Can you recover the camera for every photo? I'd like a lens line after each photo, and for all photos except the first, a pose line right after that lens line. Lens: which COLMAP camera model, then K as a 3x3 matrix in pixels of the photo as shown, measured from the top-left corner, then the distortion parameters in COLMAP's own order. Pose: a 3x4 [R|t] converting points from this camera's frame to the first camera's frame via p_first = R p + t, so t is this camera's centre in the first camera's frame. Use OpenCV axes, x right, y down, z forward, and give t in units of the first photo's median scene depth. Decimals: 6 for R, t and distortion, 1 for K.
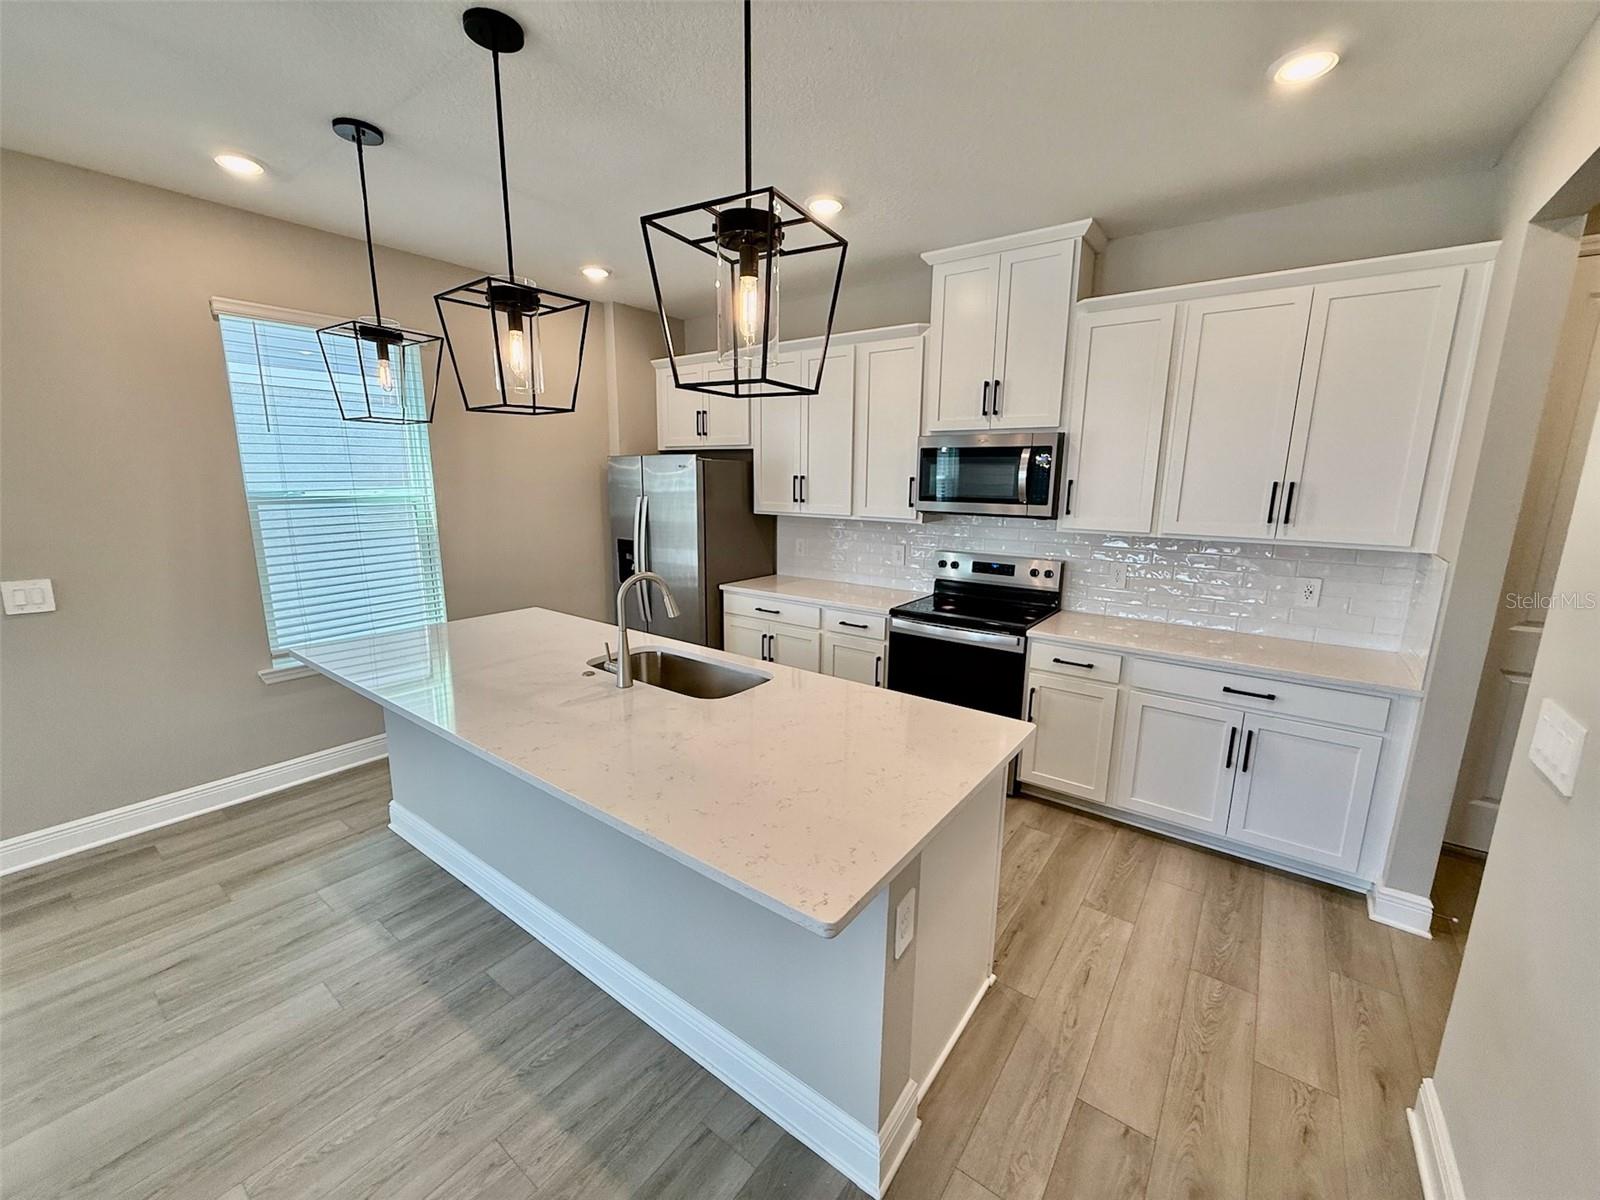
lens RADIAL K [[639.2, 0, 788.9], [0, 639.2, 591.6], [0, 0, 1]] dist [0.000492, -0.000550]
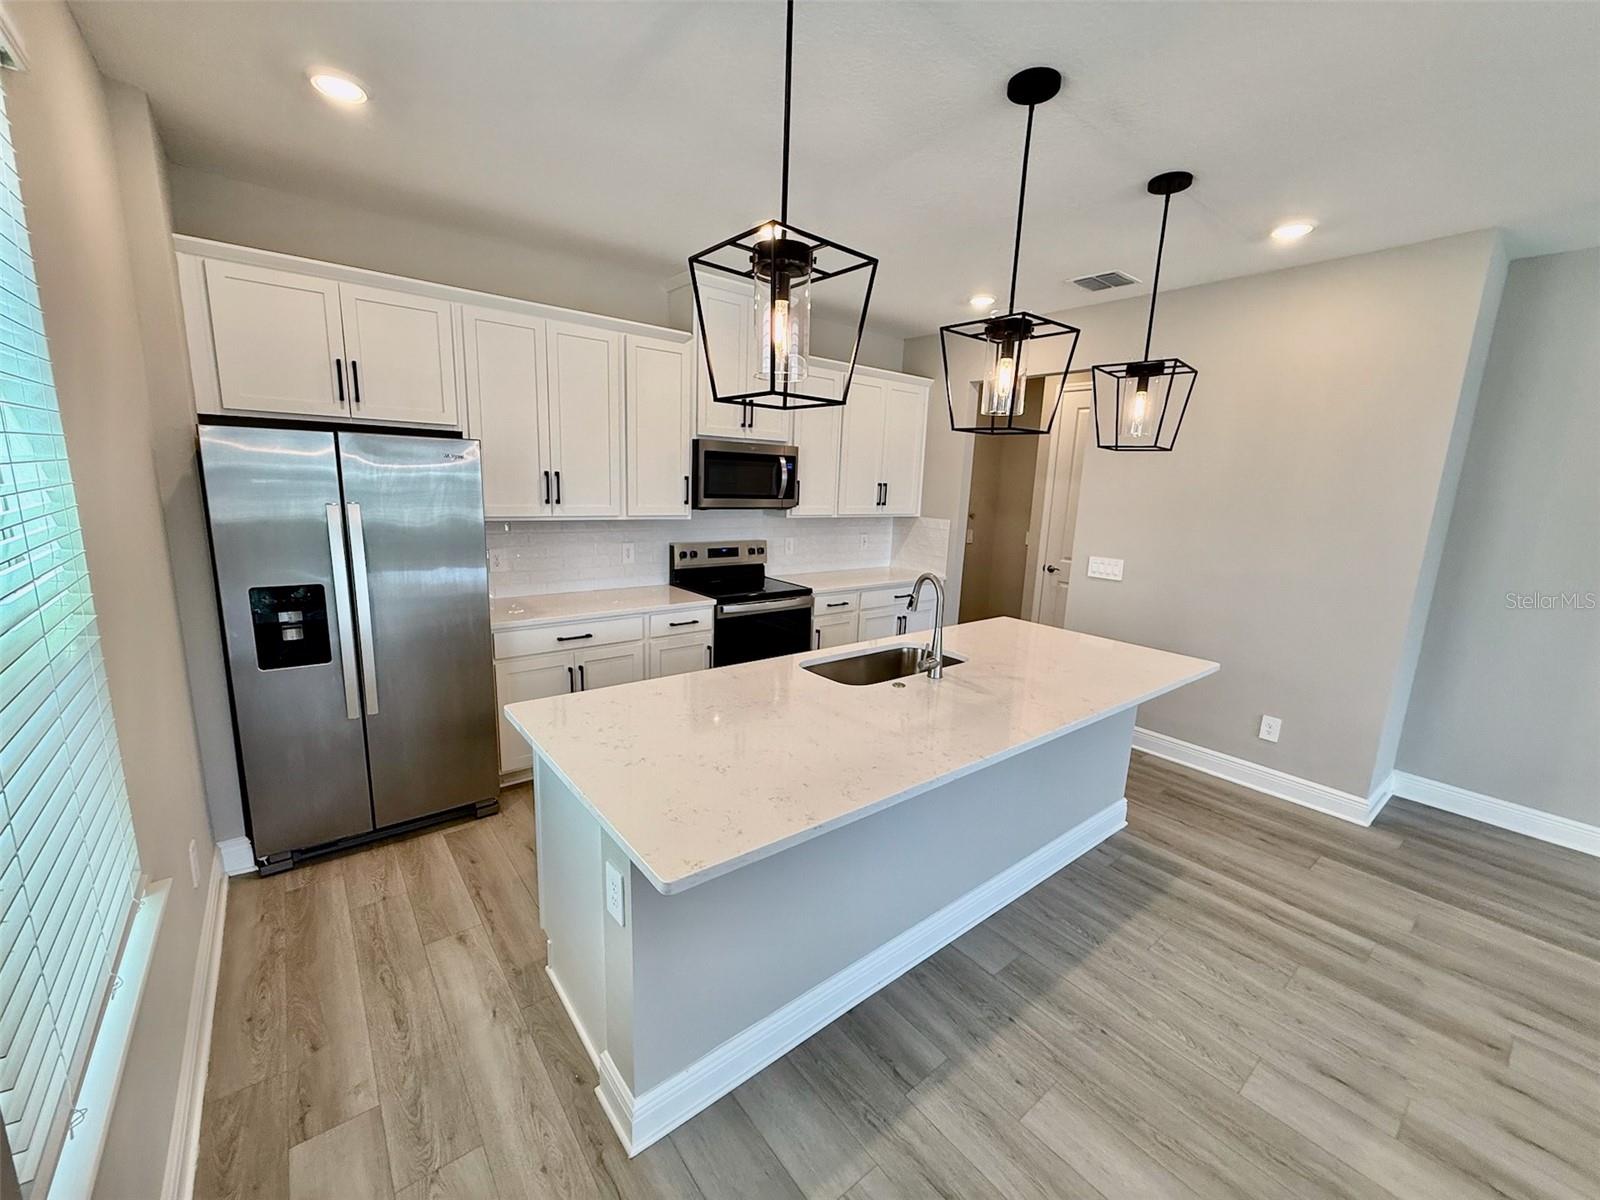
lens RADIAL K [[639.2, 0, 789.2], [0, 639.2, 599.4], [0, 0, 1]] dist [0.000492, -0.000550]
pose [[0.248830, -0.185939, 0.950532, -0.928554], [0.137841, 0.978208, 0.155269, -0.136393], [-0.958688, 0.092386, 0.269038, 0.637266]]
